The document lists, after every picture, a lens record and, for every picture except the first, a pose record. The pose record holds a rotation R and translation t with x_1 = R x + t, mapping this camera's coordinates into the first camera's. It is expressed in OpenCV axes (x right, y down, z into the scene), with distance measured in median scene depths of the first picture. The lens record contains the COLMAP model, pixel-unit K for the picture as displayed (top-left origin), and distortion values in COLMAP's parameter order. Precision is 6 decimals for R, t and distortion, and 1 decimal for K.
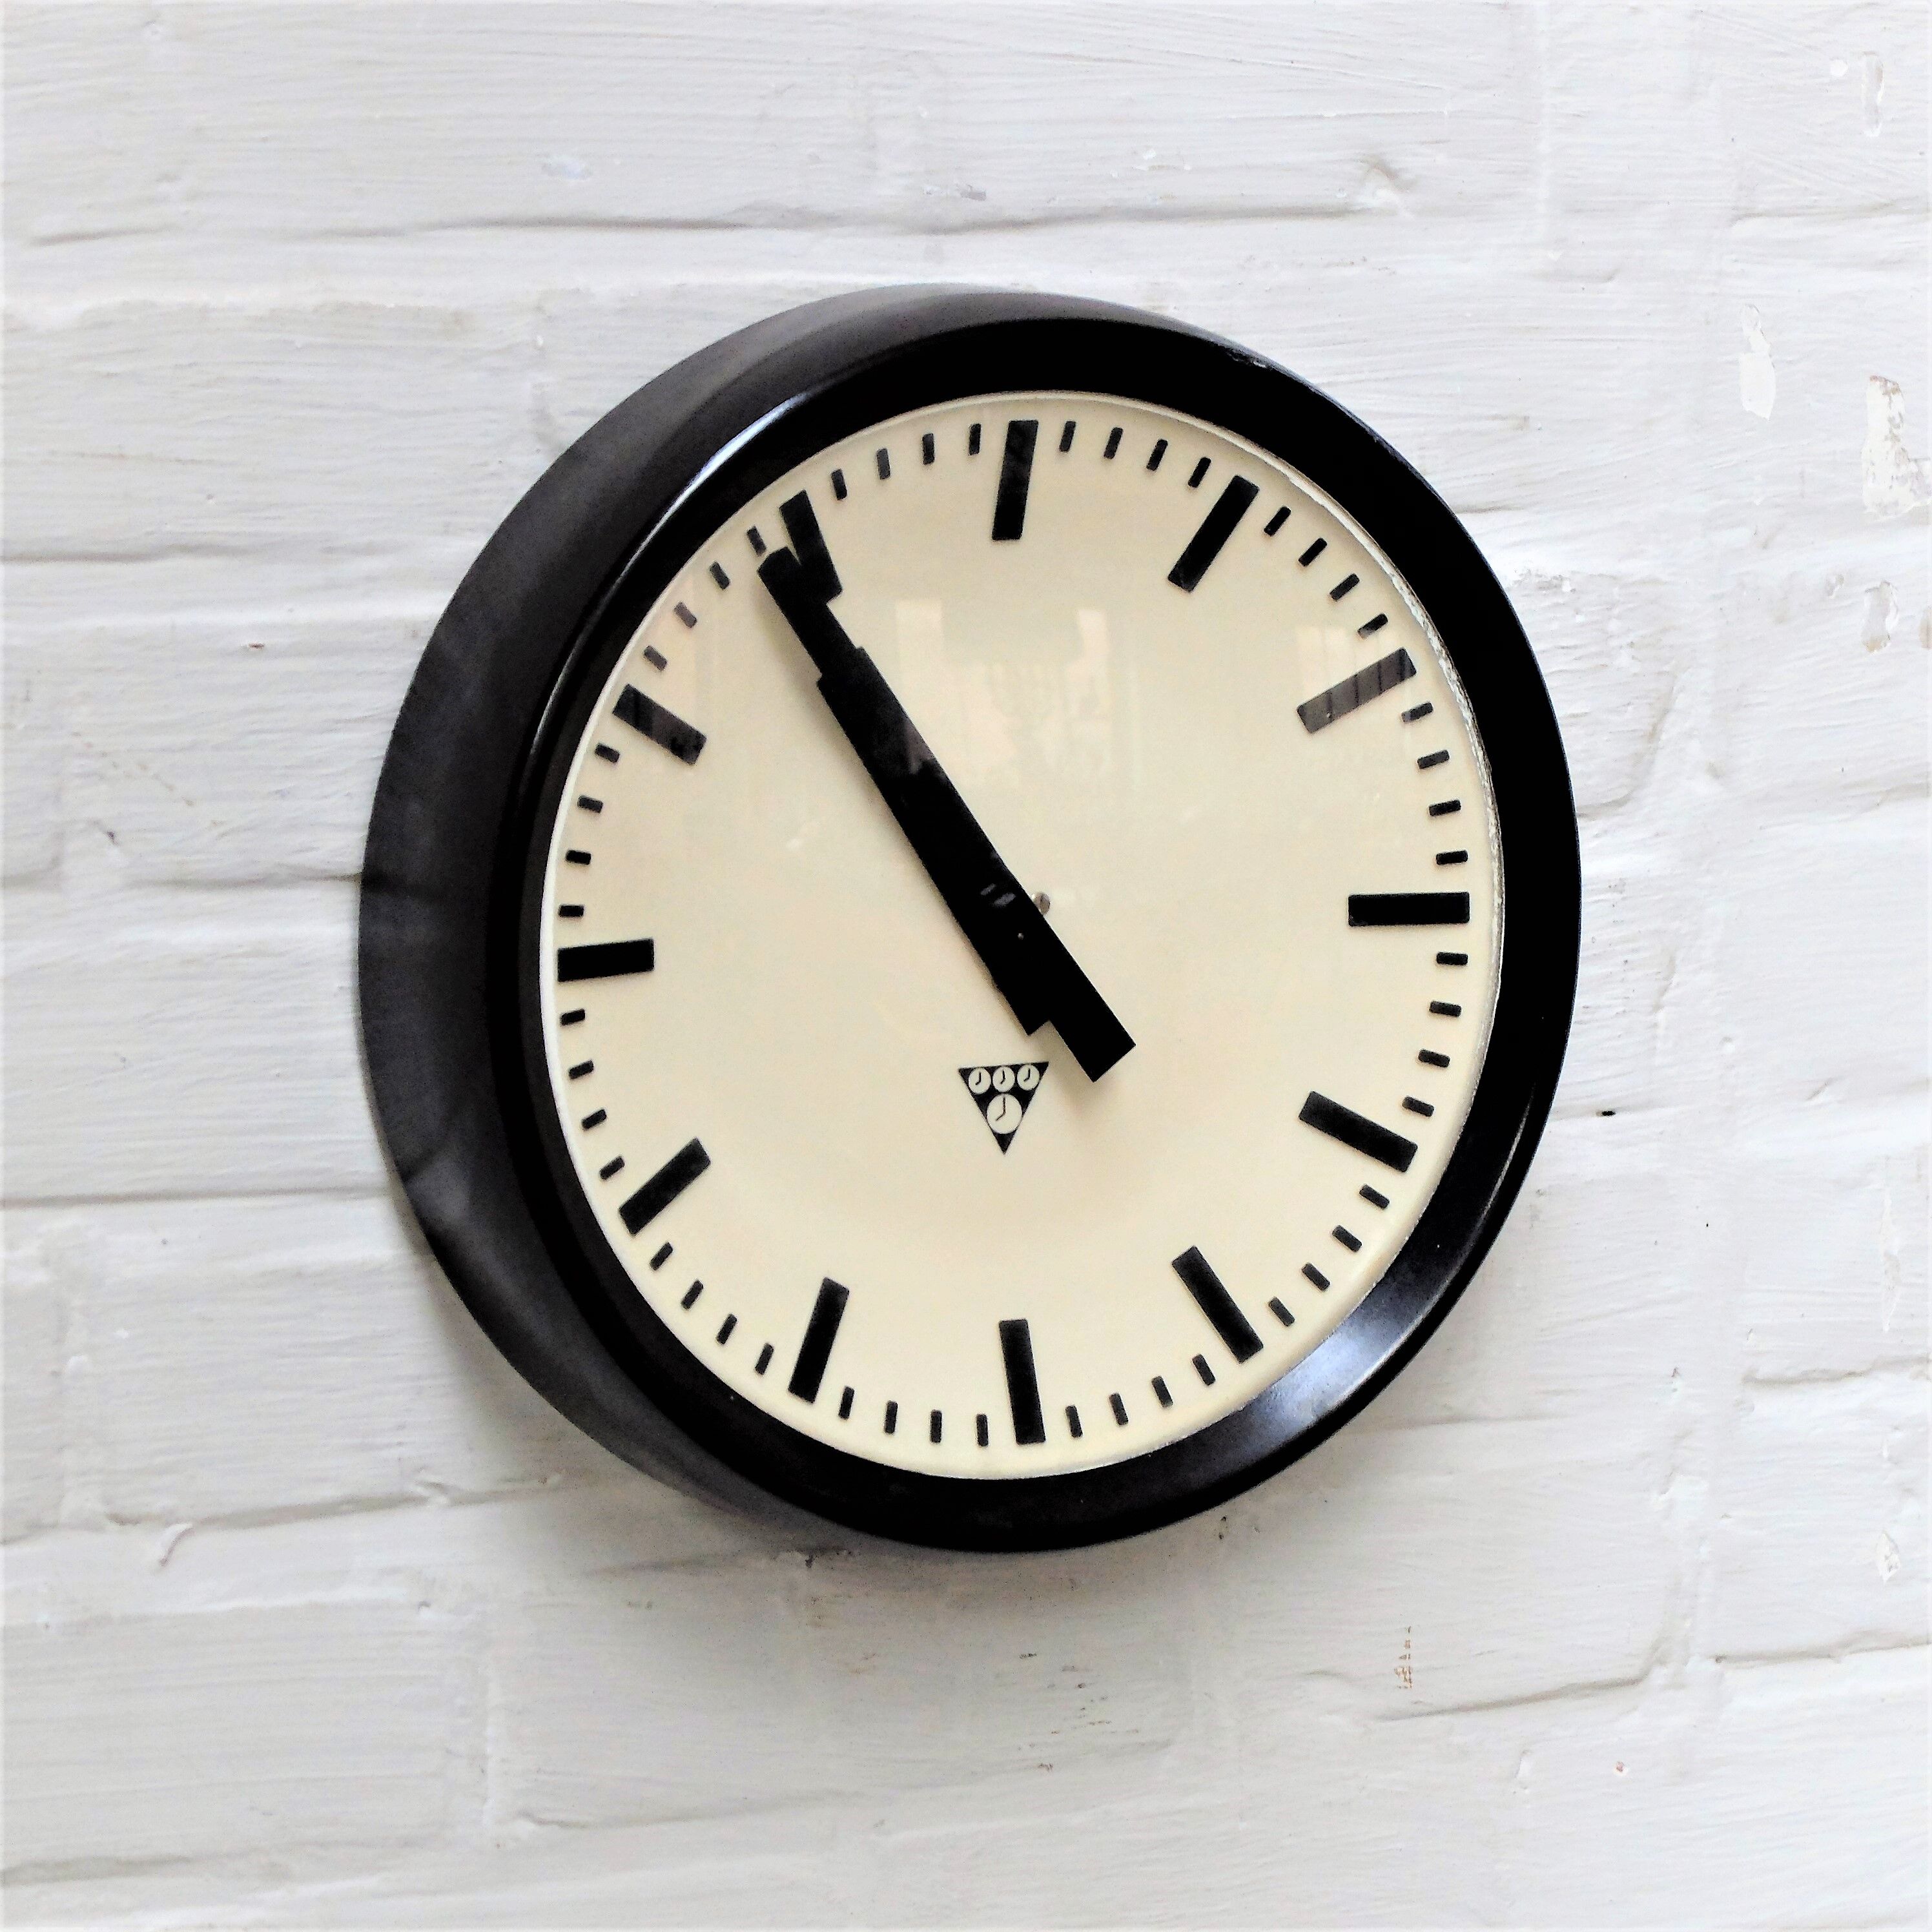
lens RADIAL K [[7963.0, 0, 972.4], [0, 7963.0, 970.3], [0, 0, 1]] dist [0.131030, 0.000000]
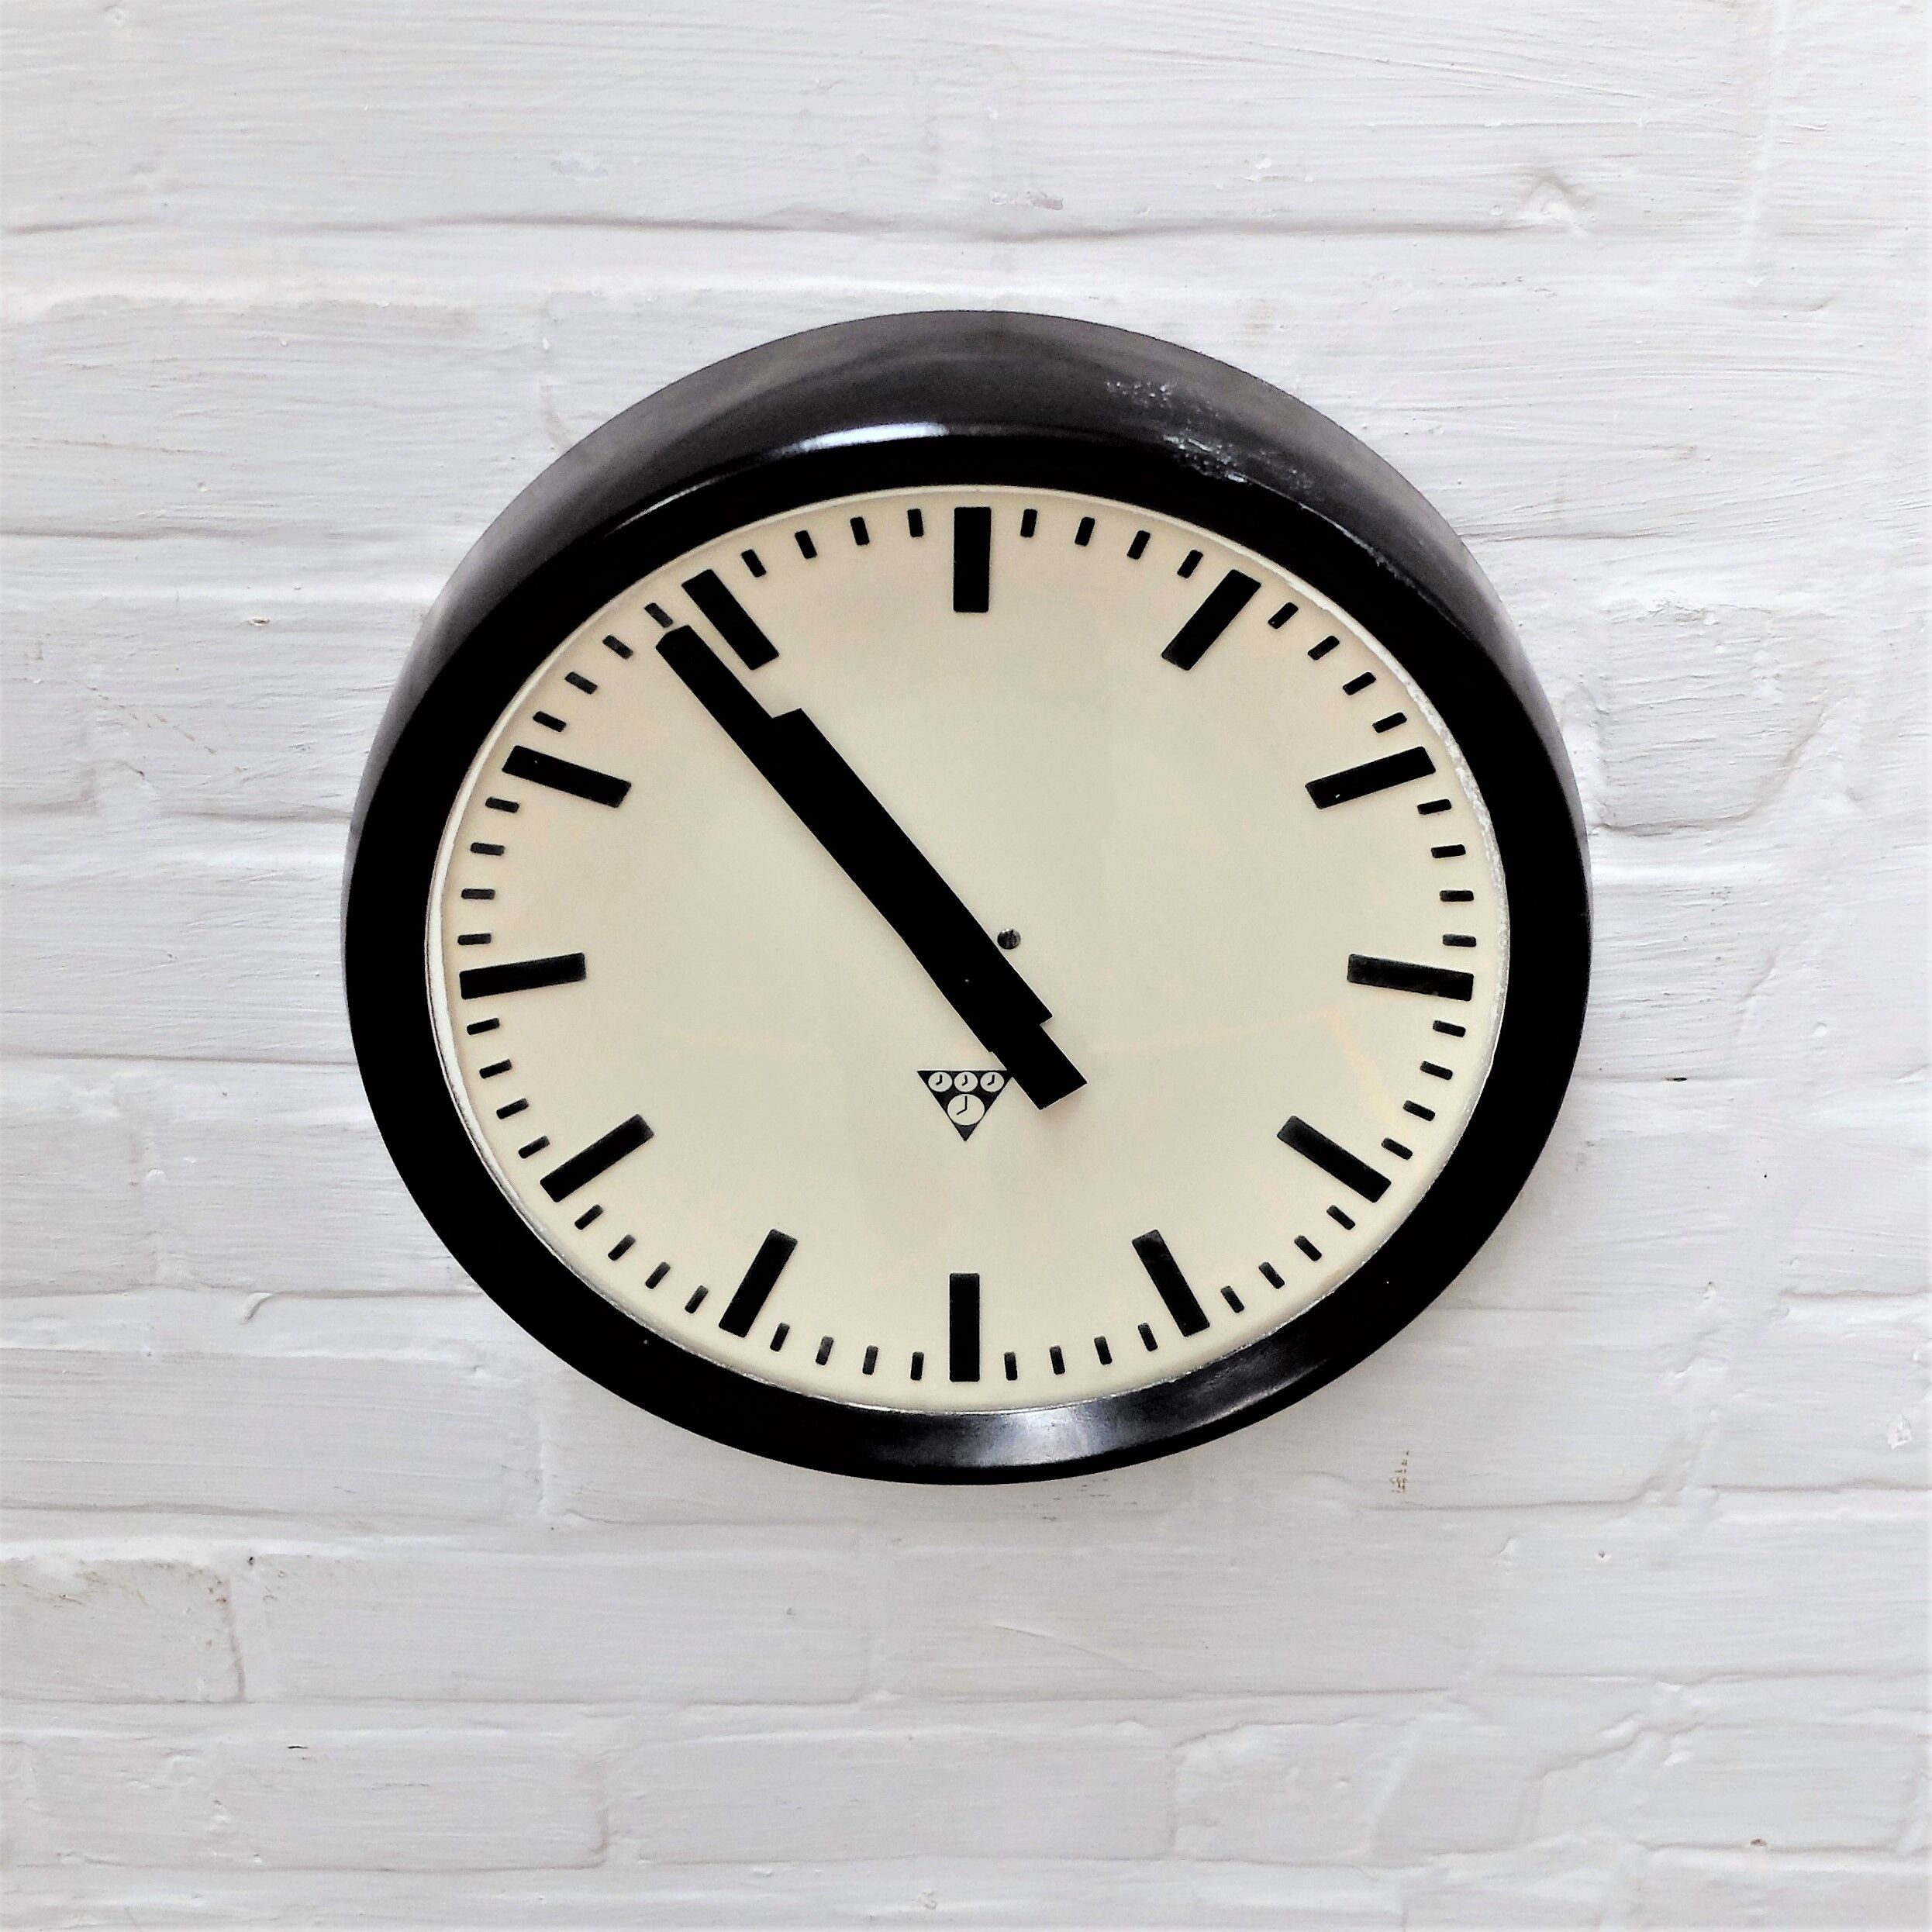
lens RADIAL K [[2468.7, 0, 951.4], [0, 2468.7, 860.5], [0, 0, 1]] dist [-0.024526, 0.000000]
pose [[0.890736, 0.226615, -0.393999, 0.123907], [-0.063992, 0.920735, 0.384905, -0.138590], [0.449994, -0.317636, 0.834633, 0.733396]]
